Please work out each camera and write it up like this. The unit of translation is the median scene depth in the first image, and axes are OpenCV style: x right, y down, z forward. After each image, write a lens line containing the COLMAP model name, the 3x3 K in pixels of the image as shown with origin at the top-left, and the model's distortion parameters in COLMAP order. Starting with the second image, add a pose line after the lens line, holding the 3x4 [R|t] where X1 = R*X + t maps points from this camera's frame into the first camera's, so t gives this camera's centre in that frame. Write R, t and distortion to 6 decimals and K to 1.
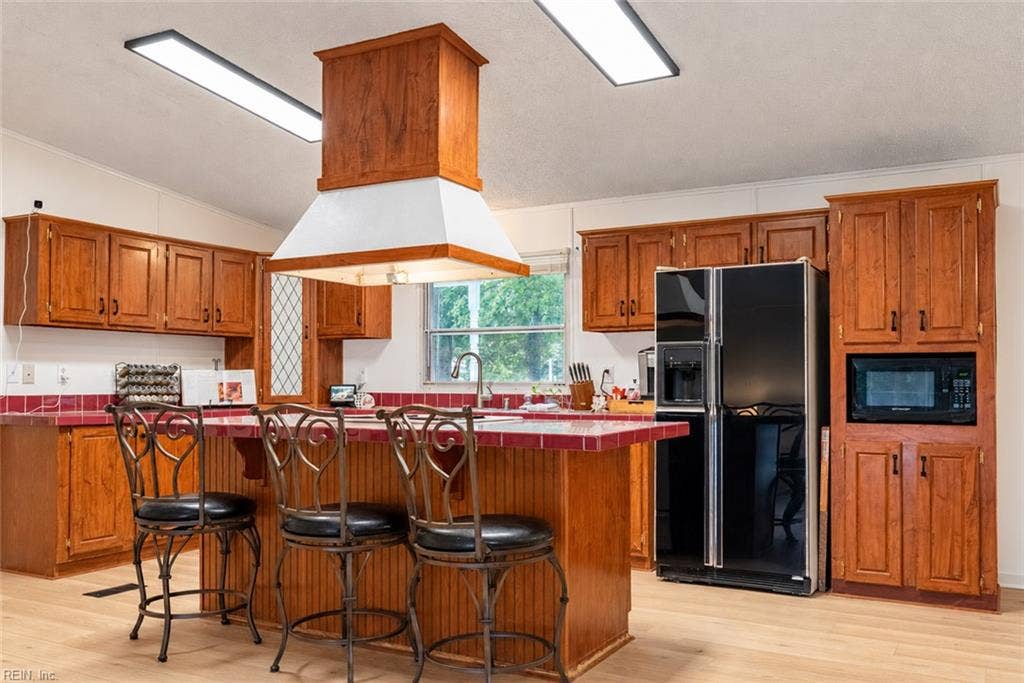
lens RADIAL K [[881.3, 0, 509.7], [0, 881.3, 366.8], [0, 0, 1]] dist [0.010628, 0.005898]
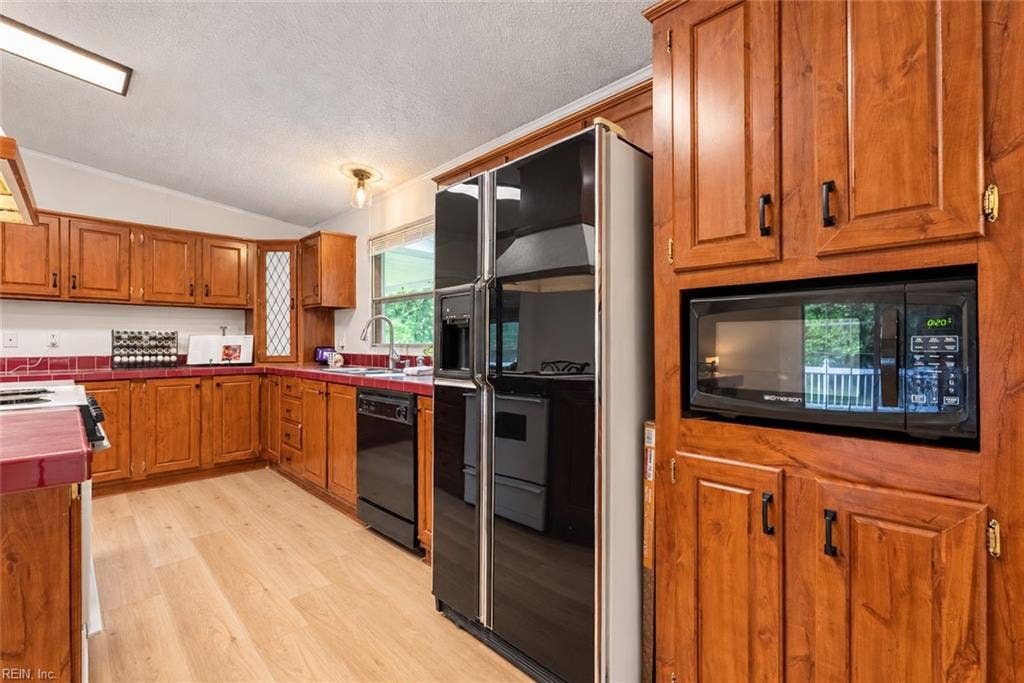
lens RADIAL K [[474.5, 0, 510.3], [0, 474.5, 341.2], [0, 0, 1]] dist [0.001077, 0.000042]
pose [[0.957219, -0.005397, -0.289316, 0.290455], [0.008675, 0.999912, 0.010048, 0.009871], [0.289236, -0.012128, 0.957181, 0.550321]]
